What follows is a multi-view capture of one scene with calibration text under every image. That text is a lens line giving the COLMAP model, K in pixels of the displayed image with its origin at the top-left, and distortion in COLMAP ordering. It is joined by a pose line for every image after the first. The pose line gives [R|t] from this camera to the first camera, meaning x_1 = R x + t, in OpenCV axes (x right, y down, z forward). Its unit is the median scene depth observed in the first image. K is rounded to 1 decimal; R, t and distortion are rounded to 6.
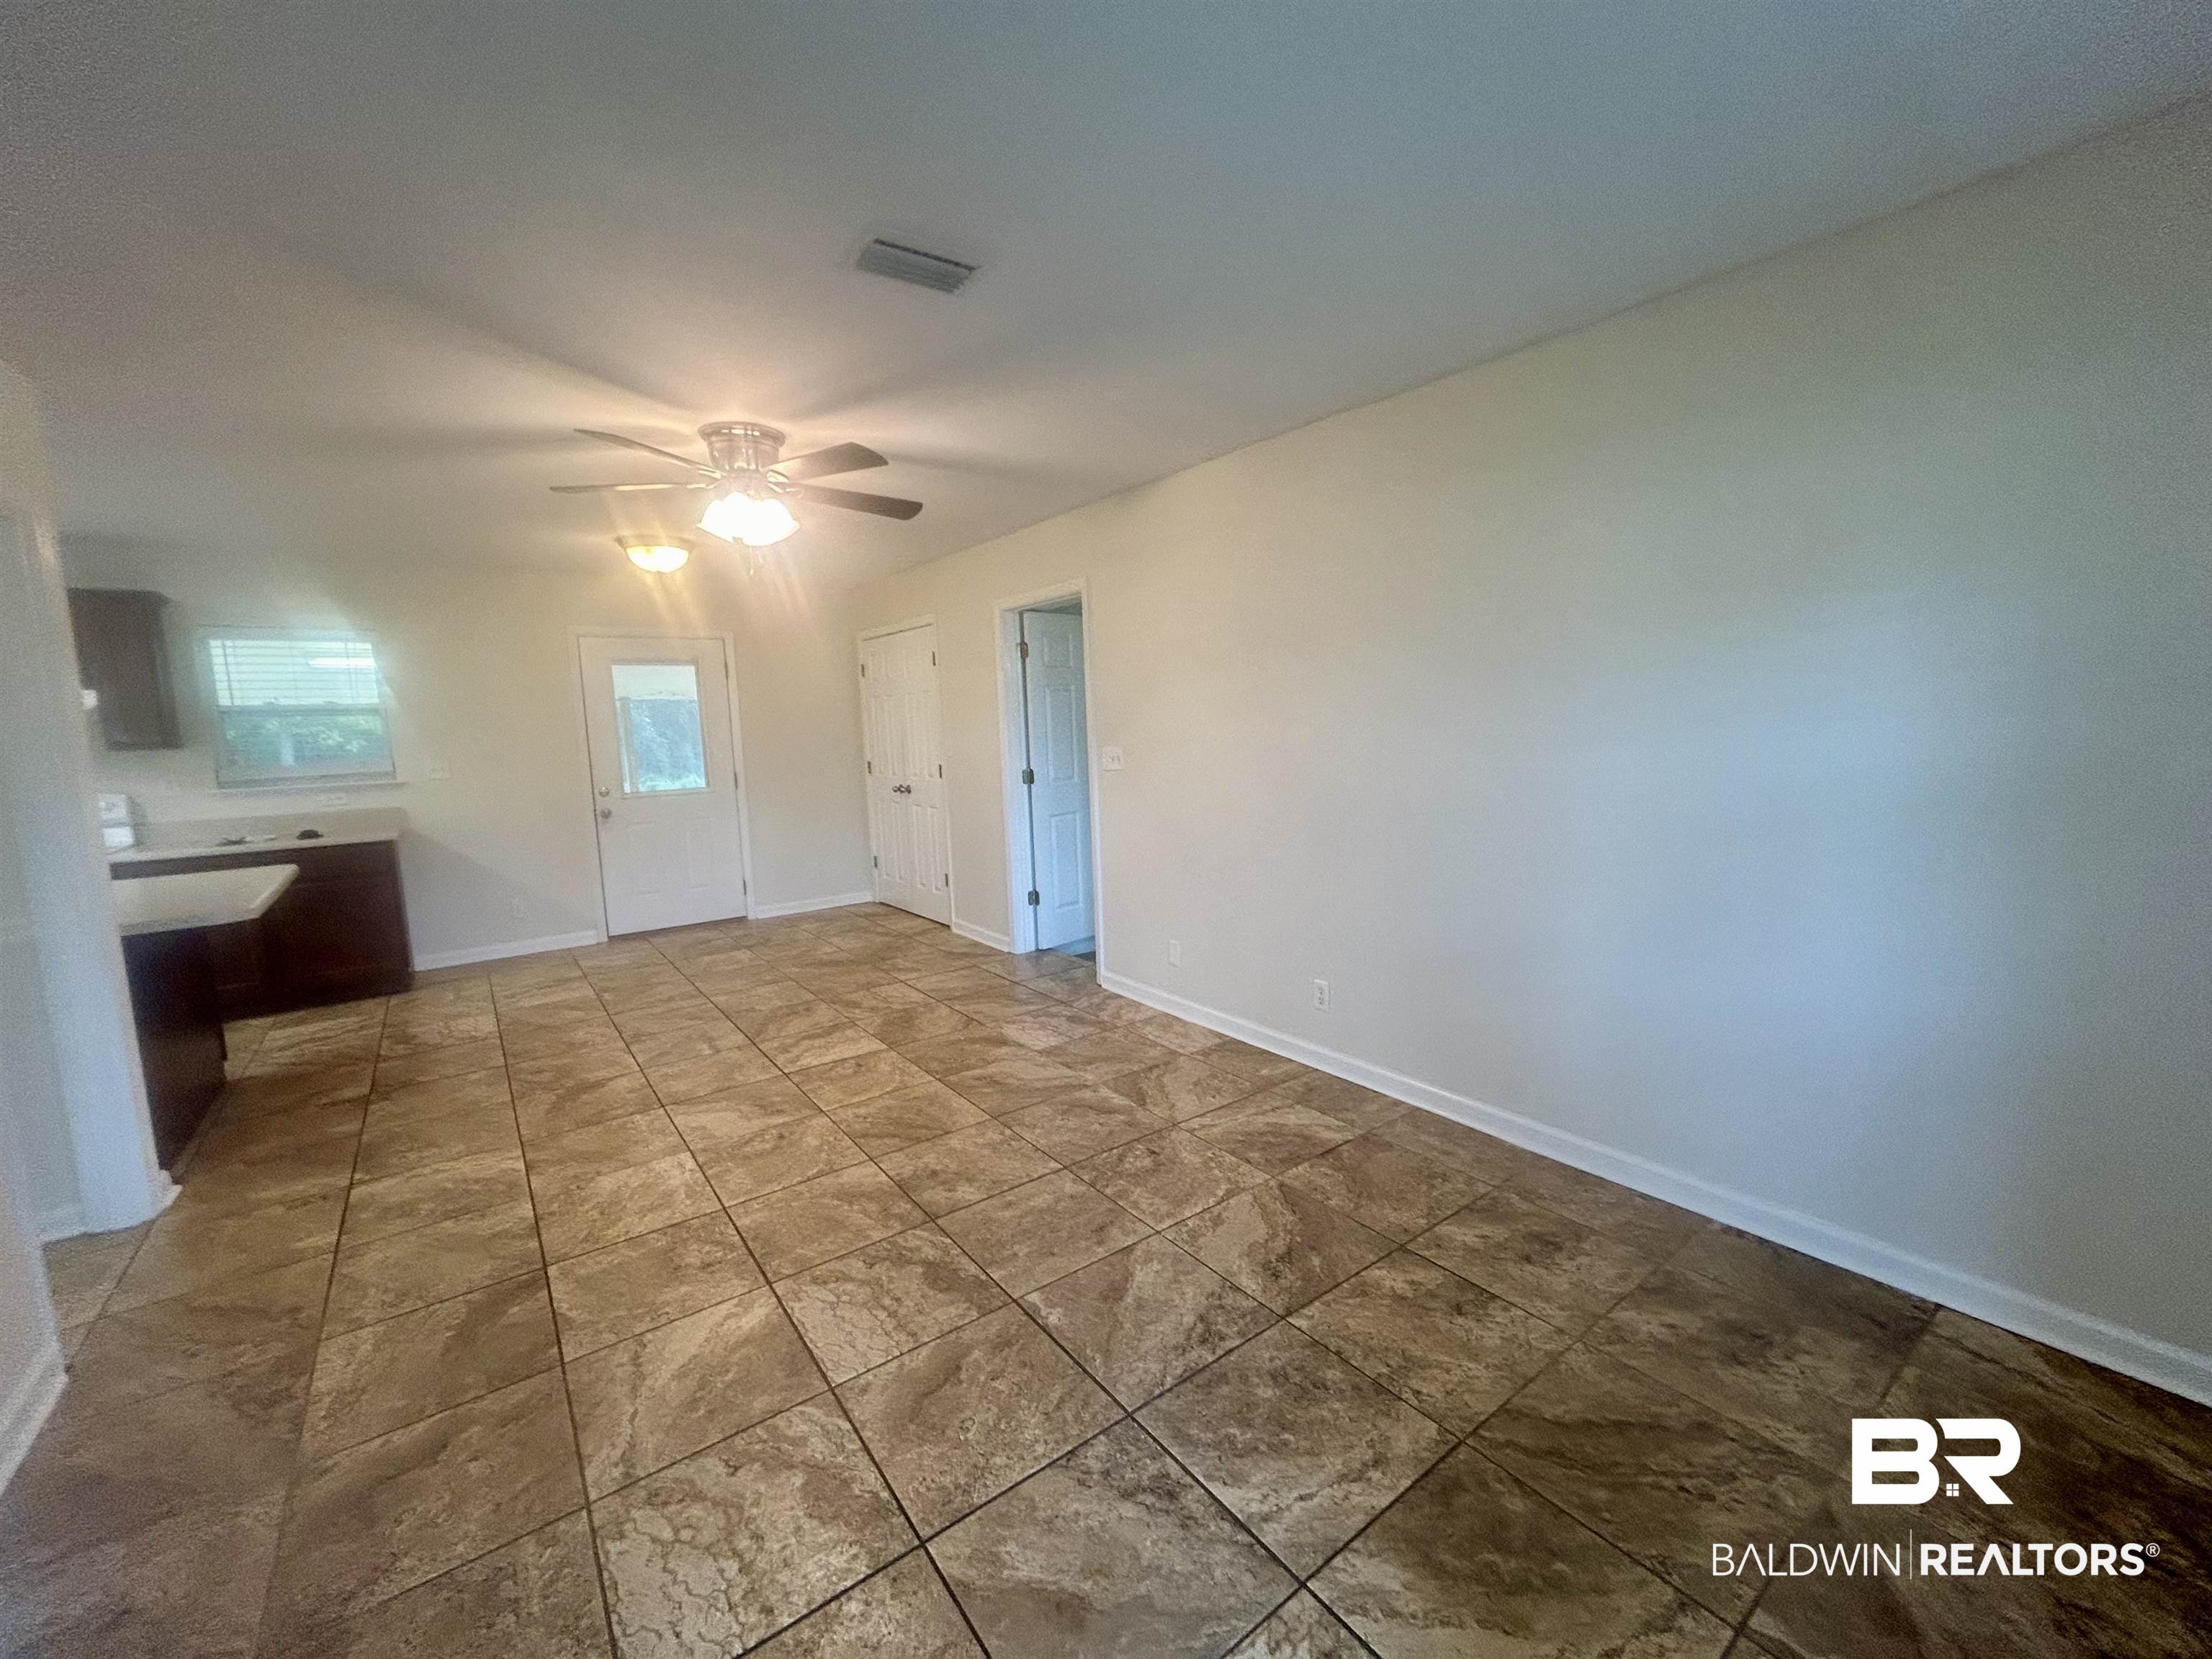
lens RADIAL K [[893.4, 0, 1108.0], [0, 893.4, 832.8], [0, 0, 1]] dist [-0.002236, -0.000093]
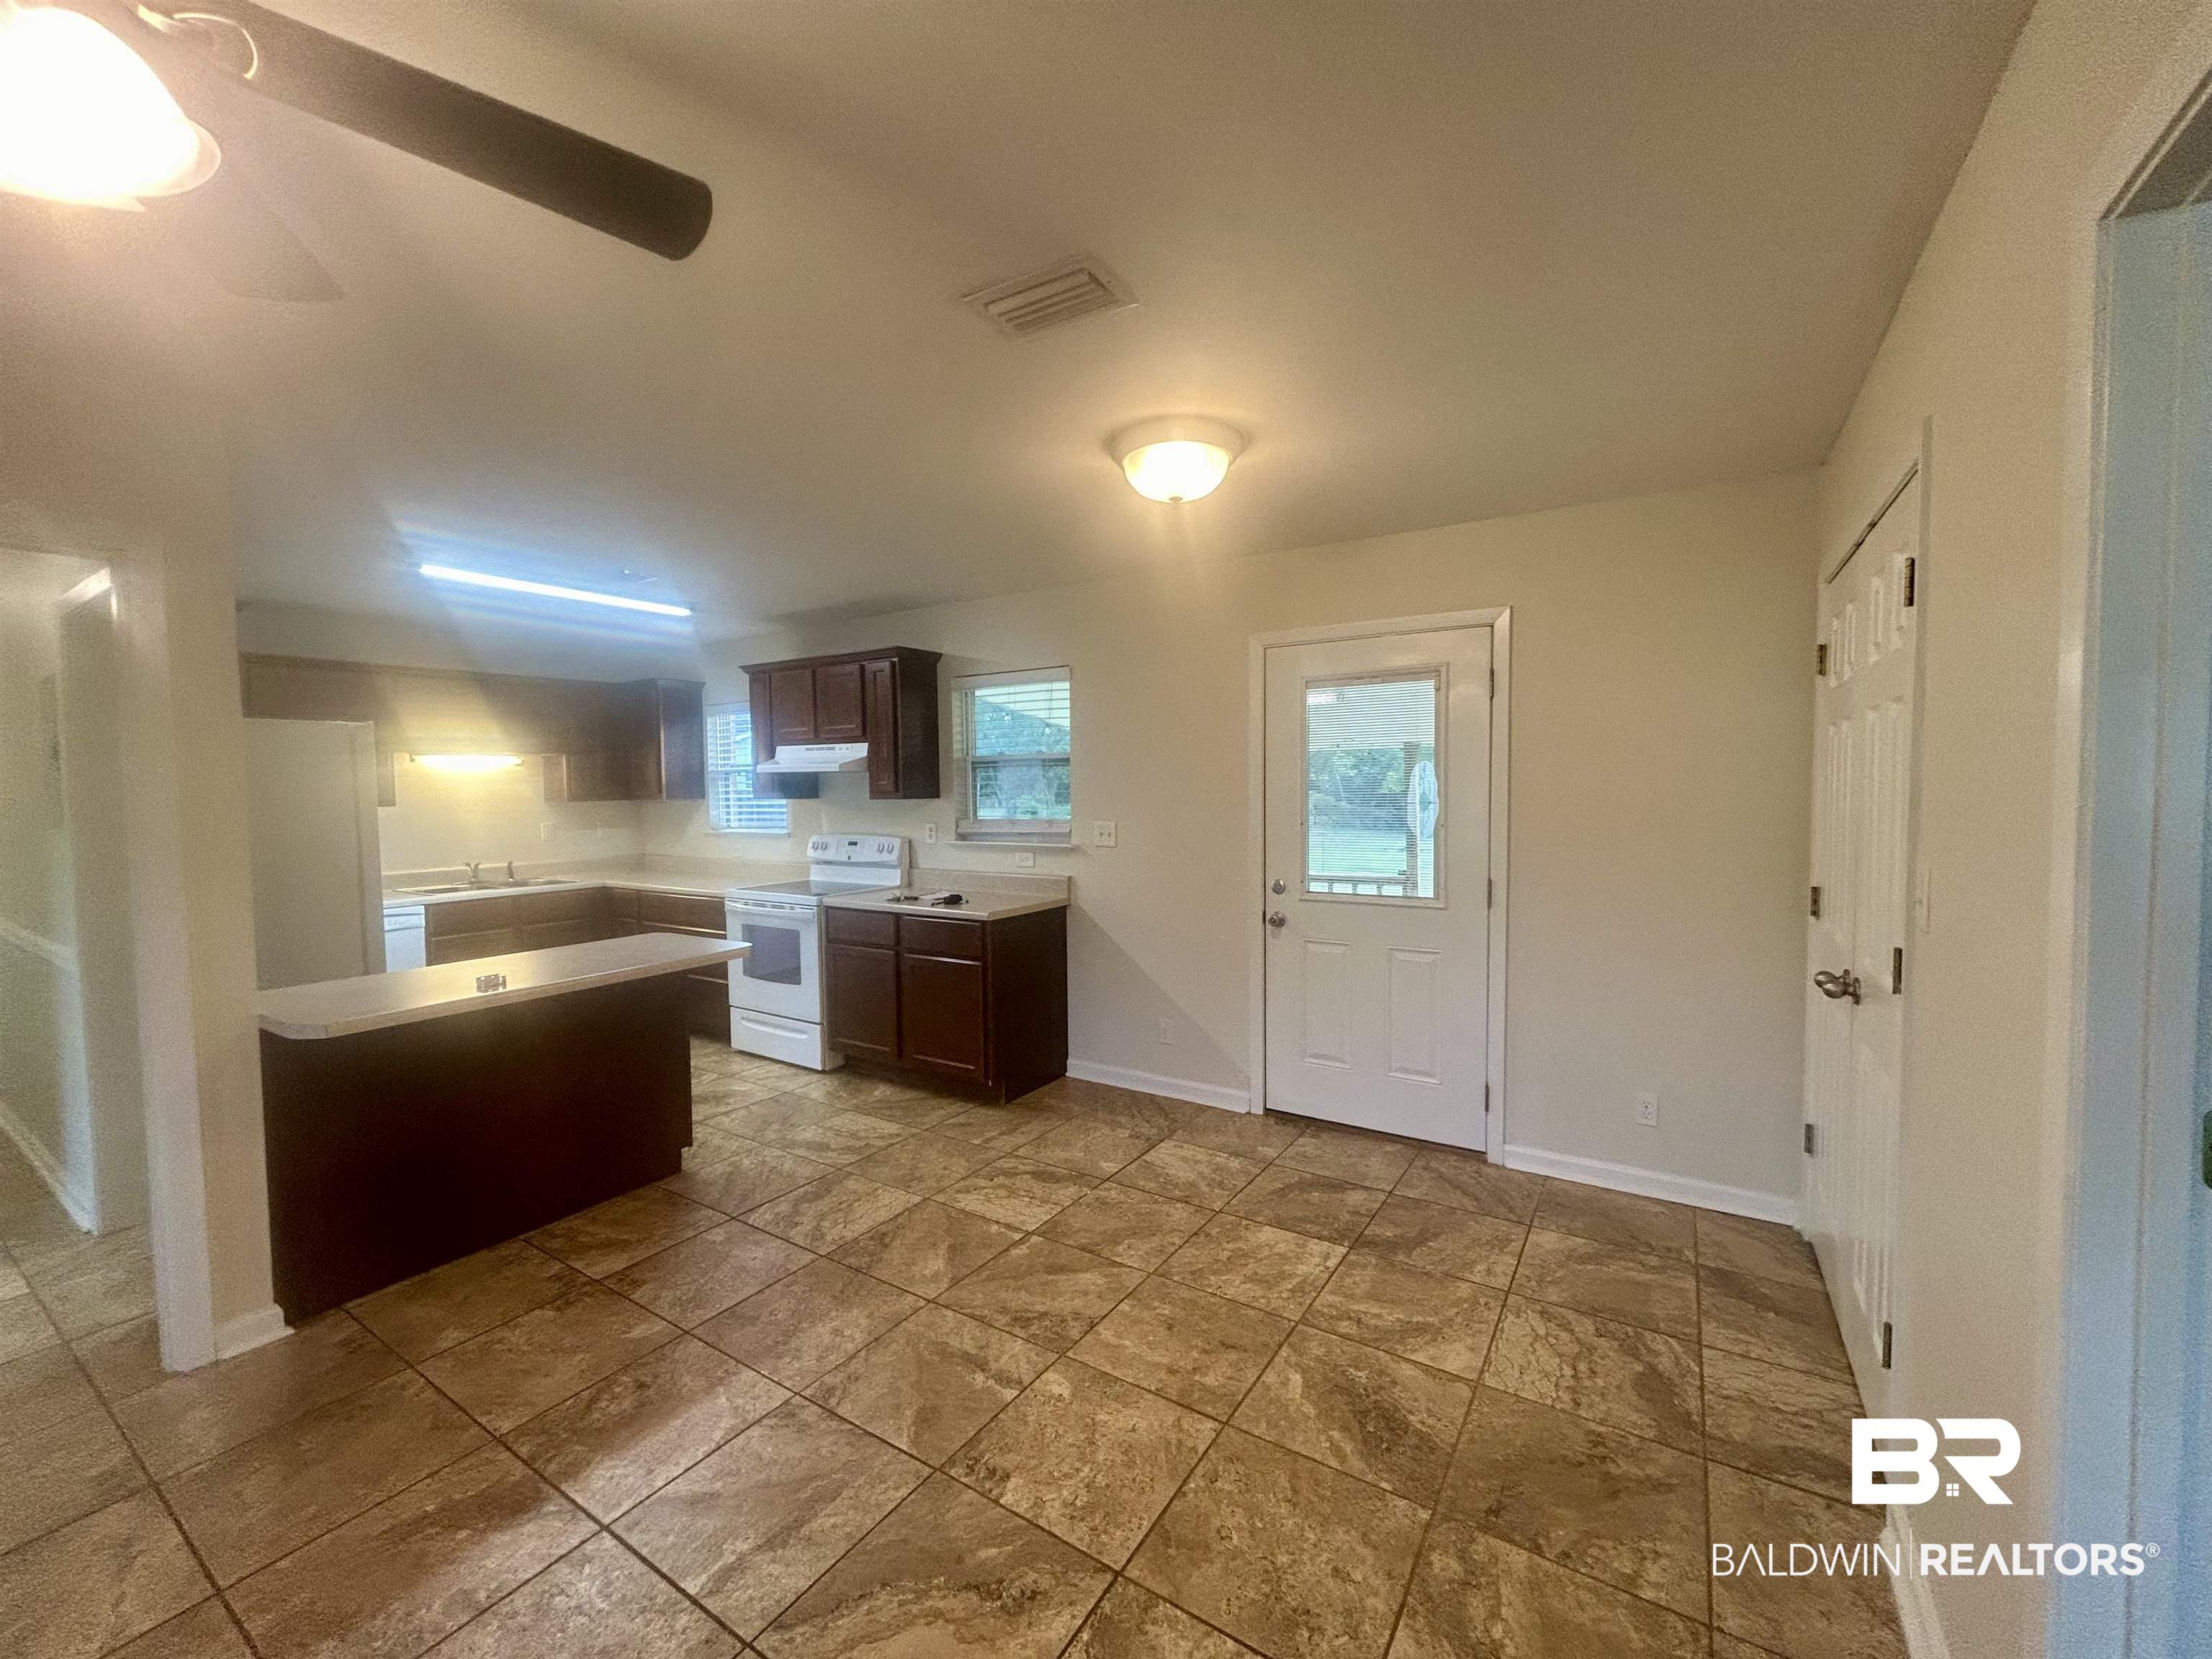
lens RADIAL K [[893.4, 0, 1118.6], [0, 893.4, 823.3], [0, 0, 1]] dist [-0.002236, -0.000093]
pose [[0.362810, 0.056972, -0.930120, -0.018297], [-0.128191, 0.991691, 0.010740, -0.103900], [0.923004, 0.115336, 0.367099, 0.822684]]
